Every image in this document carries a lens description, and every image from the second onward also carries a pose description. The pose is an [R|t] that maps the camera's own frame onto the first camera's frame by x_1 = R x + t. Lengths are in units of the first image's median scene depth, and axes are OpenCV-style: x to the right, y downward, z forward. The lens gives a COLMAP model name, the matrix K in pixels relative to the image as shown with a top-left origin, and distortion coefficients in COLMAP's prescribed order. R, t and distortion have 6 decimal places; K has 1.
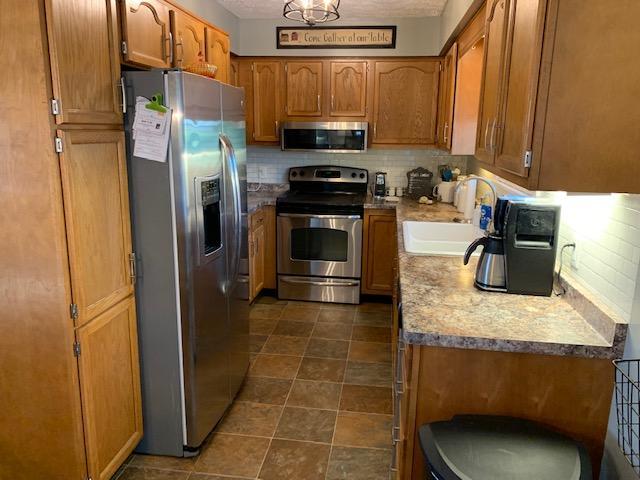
lens RADIAL K [[490.5, 0, 318.1], [0, 490.5, 239.5], [0, 0, 1]] dist [0.037609, -0.046938]
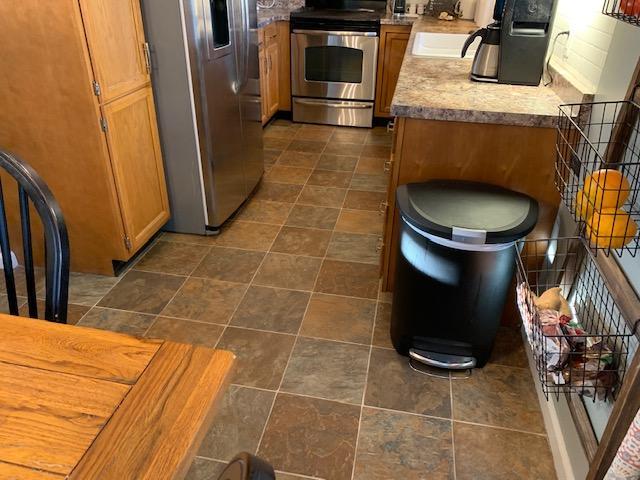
lens RADIAL K [[490.5, 0, 321.9], [0, 490.5, 237.9], [0, 0, 1]] dist [0.037609, -0.046938]
pose [[0.999032, 0.024472, -0.036544, 0.045387], [-0.012650, 0.955676, 0.294150, 0.101664], [0.042122, -0.293403, 0.955060, -0.105287]]
